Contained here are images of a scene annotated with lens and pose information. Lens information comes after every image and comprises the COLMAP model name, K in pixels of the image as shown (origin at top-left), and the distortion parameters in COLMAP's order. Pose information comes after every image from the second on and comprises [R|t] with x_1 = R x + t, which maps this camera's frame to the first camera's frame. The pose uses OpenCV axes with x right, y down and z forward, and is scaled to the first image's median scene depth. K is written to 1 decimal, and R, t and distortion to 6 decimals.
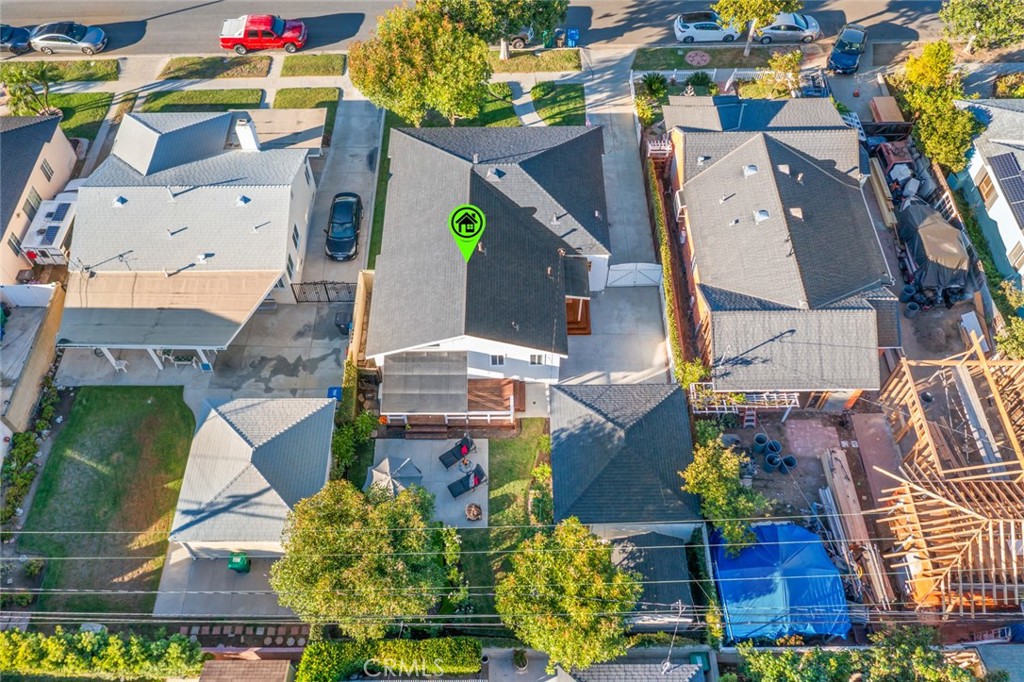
lens RADIAL K [[826.4, 0, 480.0], [0, 826.4, 320.1], [0, 0, 1]] dist [-0.011847, 0.002754]
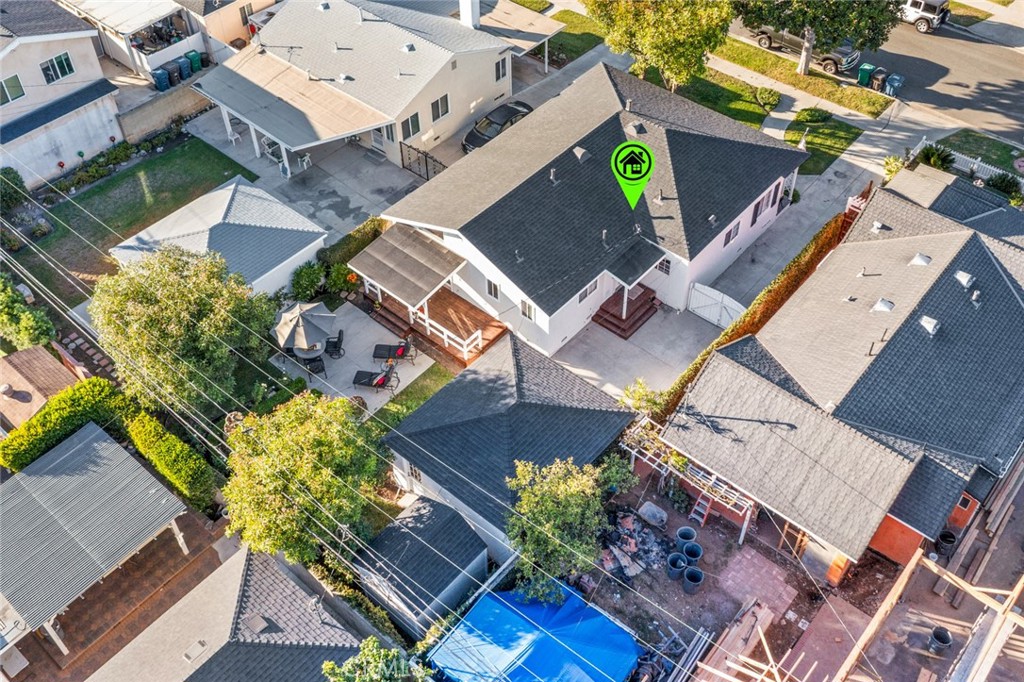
lens RADIAL K [[968.4, 0, 516.5], [0, 968.4, 274.7], [0, 0, 1]] dist [-0.012751, 0.014994]
pose [[0.764432, 0.463957, -0.447647, 0.460123], [-0.530183, 0.847452, -0.027048, 0.046884], [0.366810, 0.258011, 0.893801, 0.099370]]
